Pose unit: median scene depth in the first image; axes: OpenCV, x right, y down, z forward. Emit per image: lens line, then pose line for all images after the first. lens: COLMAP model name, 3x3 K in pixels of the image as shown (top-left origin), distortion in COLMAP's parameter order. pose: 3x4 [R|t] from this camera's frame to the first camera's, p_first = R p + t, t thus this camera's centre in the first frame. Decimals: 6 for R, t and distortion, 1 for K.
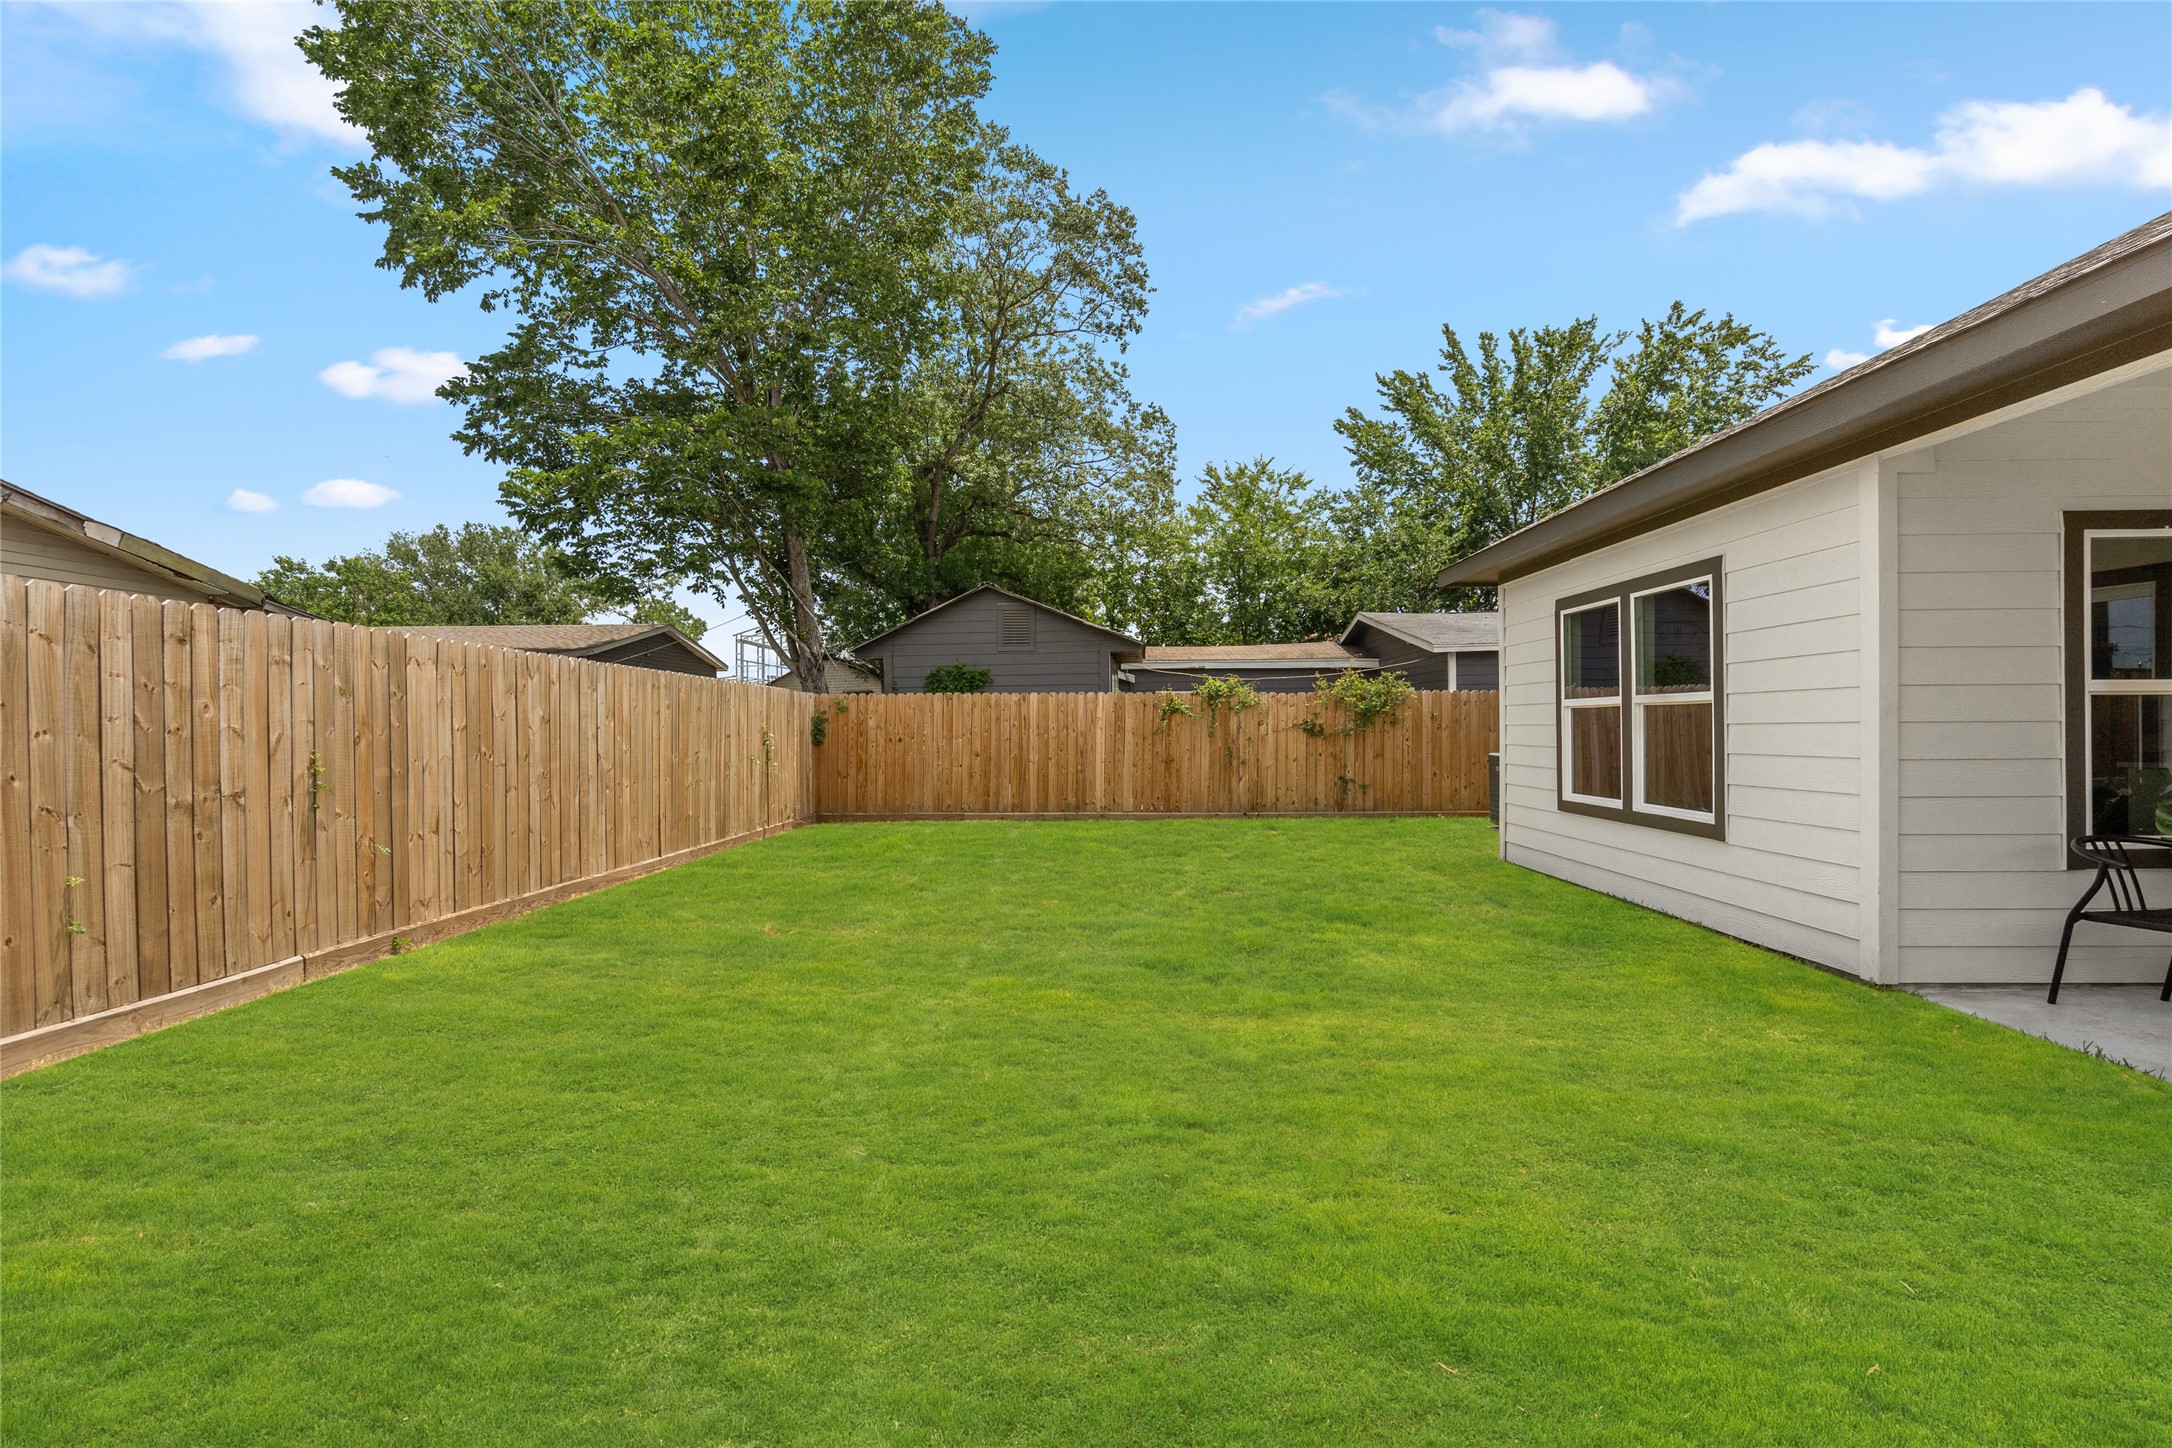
lens RADIAL K [[988.3, 0, 1075.6], [0, 988.3, 722.1], [0, 0, 1]] dist [0.000391, 0.001006]
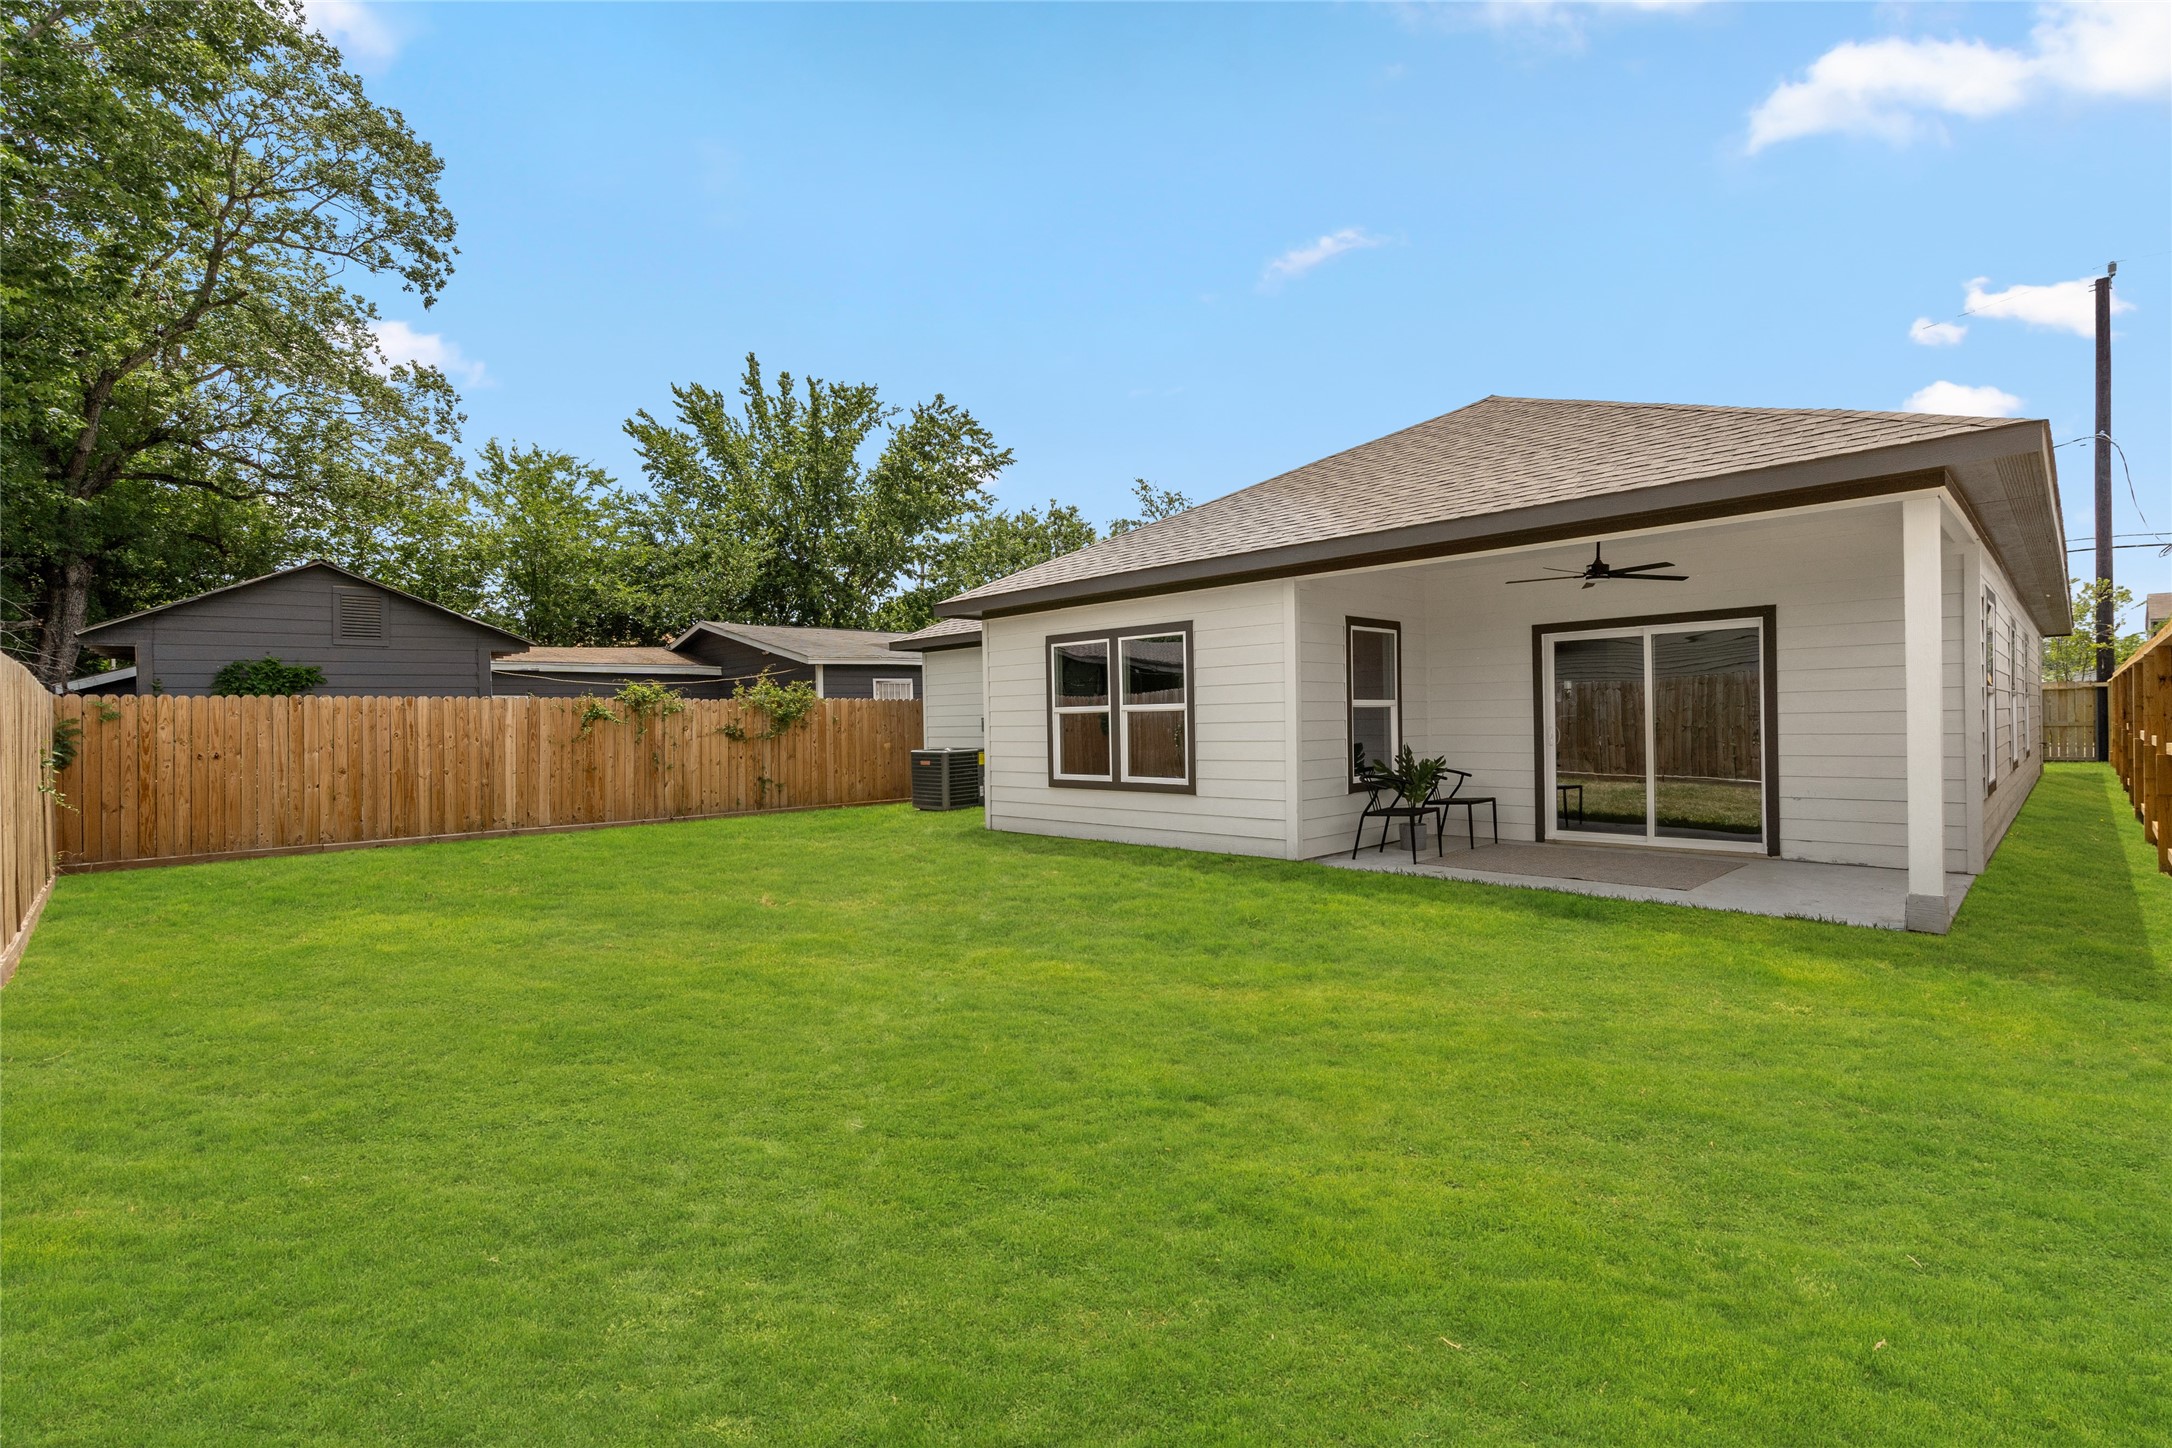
lens RADIAL K [[988.3, 0, 1073.1], [0, 988.3, 724.7], [0, 0, 1]] dist [0.000391, 0.001006]
pose [[0.703443, -0.009457, 0.710689, -0.255841], [0.011420, 0.999933, 0.002003, -0.000525], [-0.710660, 0.006707, 0.703504, -0.004660]]
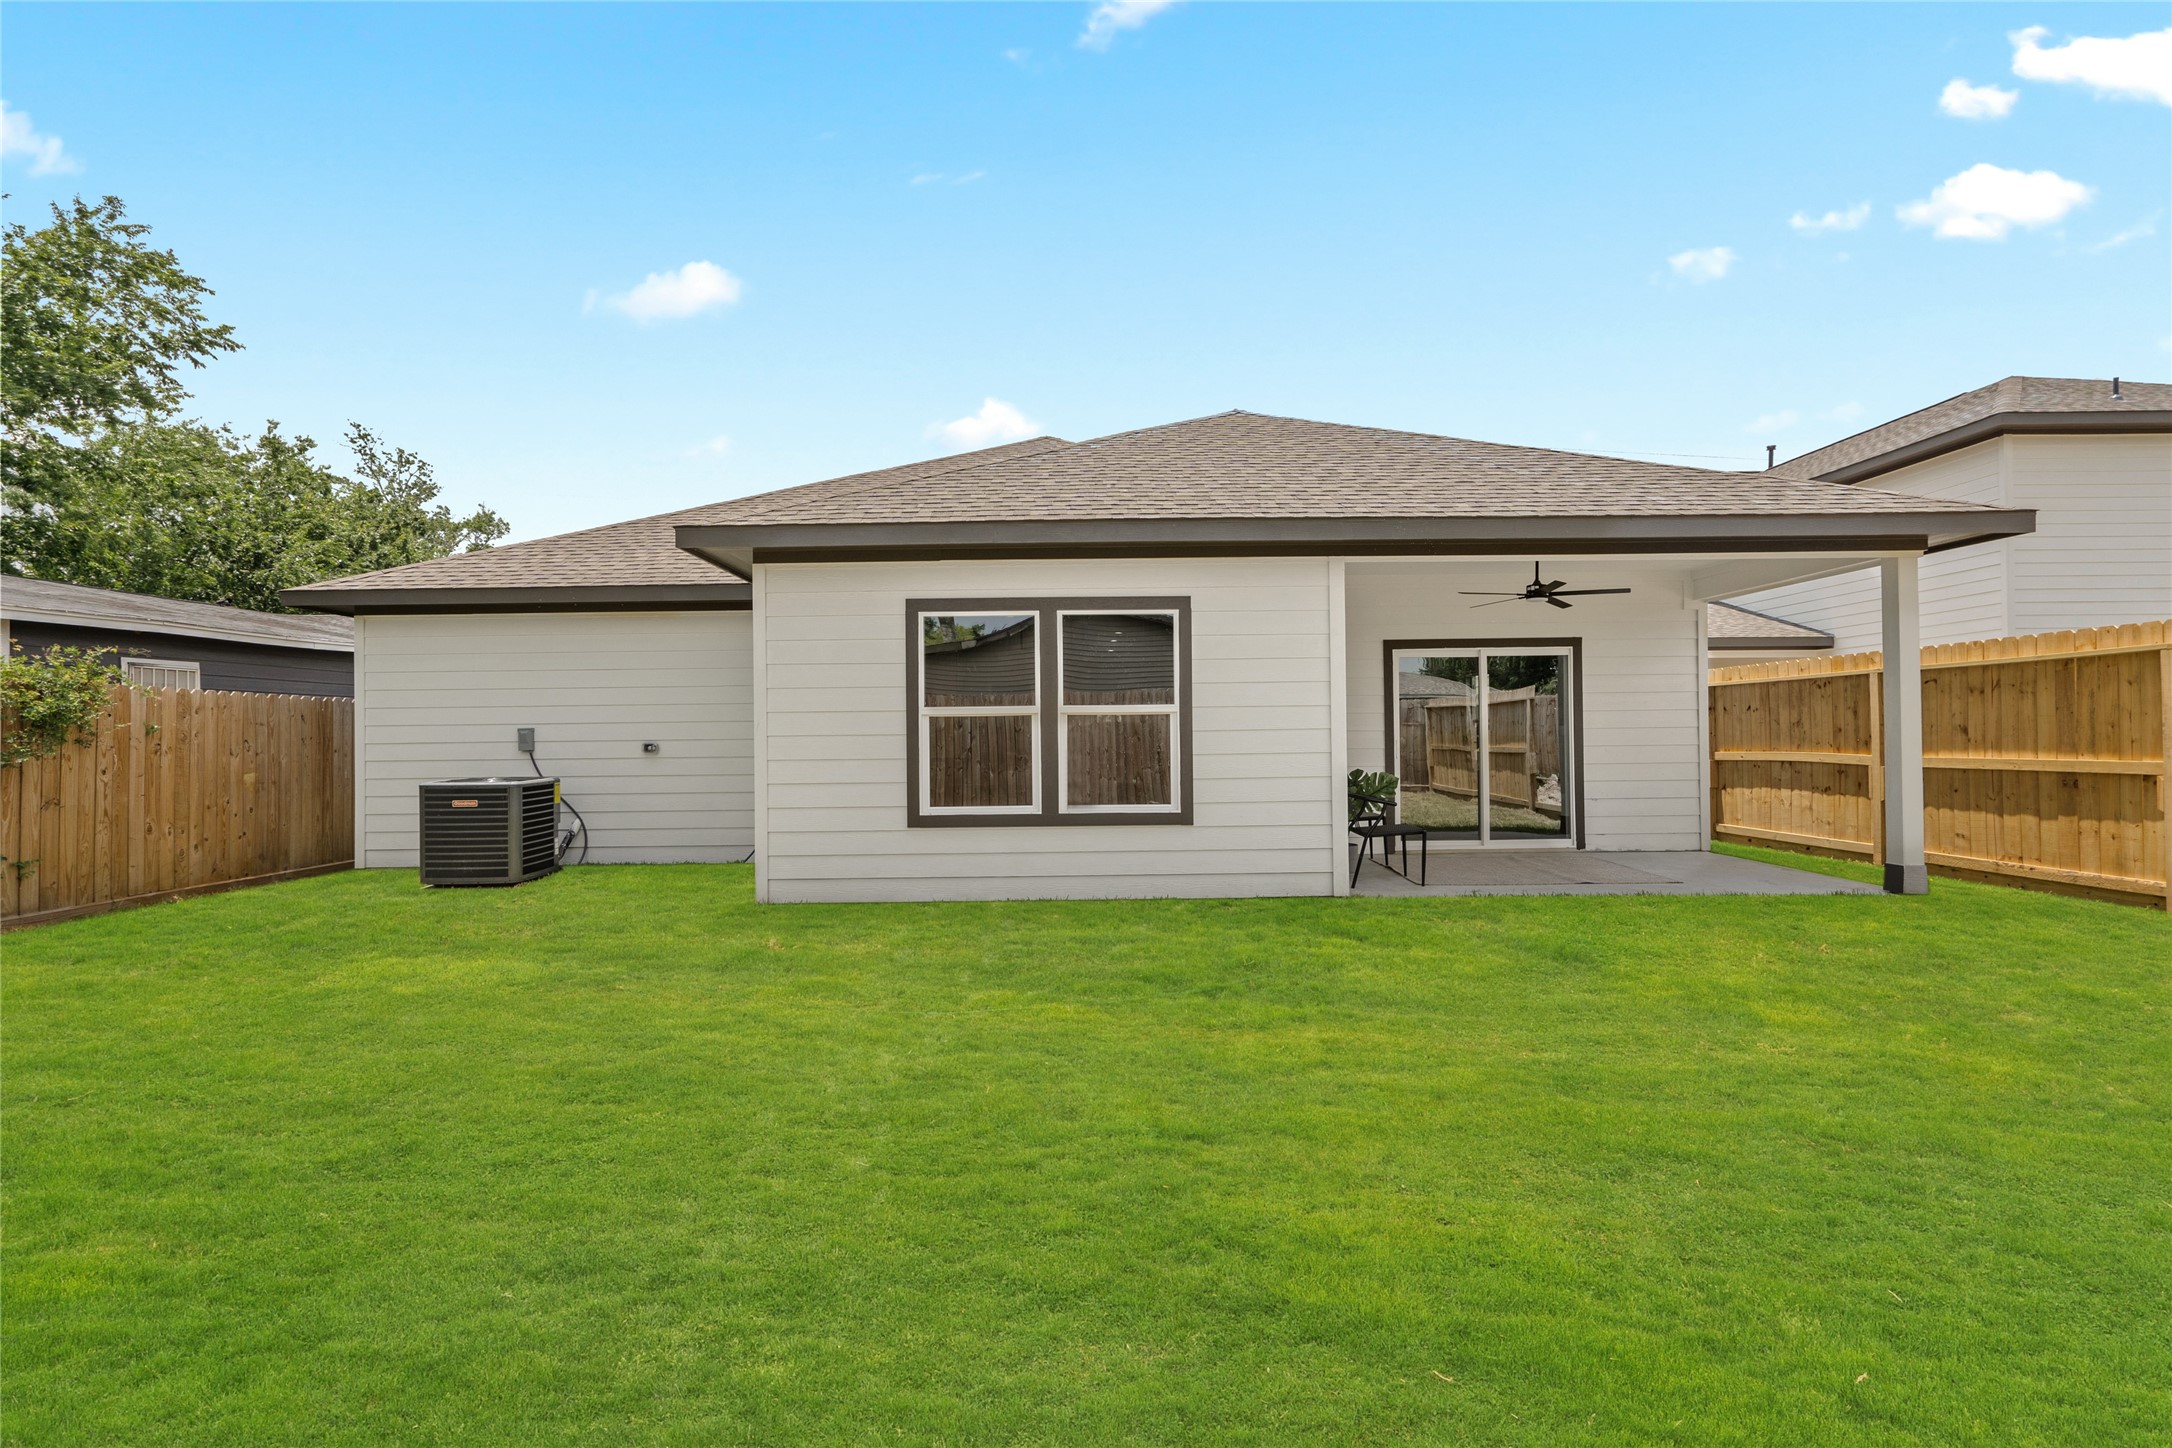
lens RADIAL K [[988.3, 0, 1069.7], [0, 988.3, 723.7], [0, 0, 1]] dist [0.000391, 0.001006]
pose [[-0.022995, 0.023247, 0.999465, -0.232558], [0.008375, 0.999699, -0.023060, 0.007977], [-0.999700, 0.007841, -0.023183, 0.462942]]
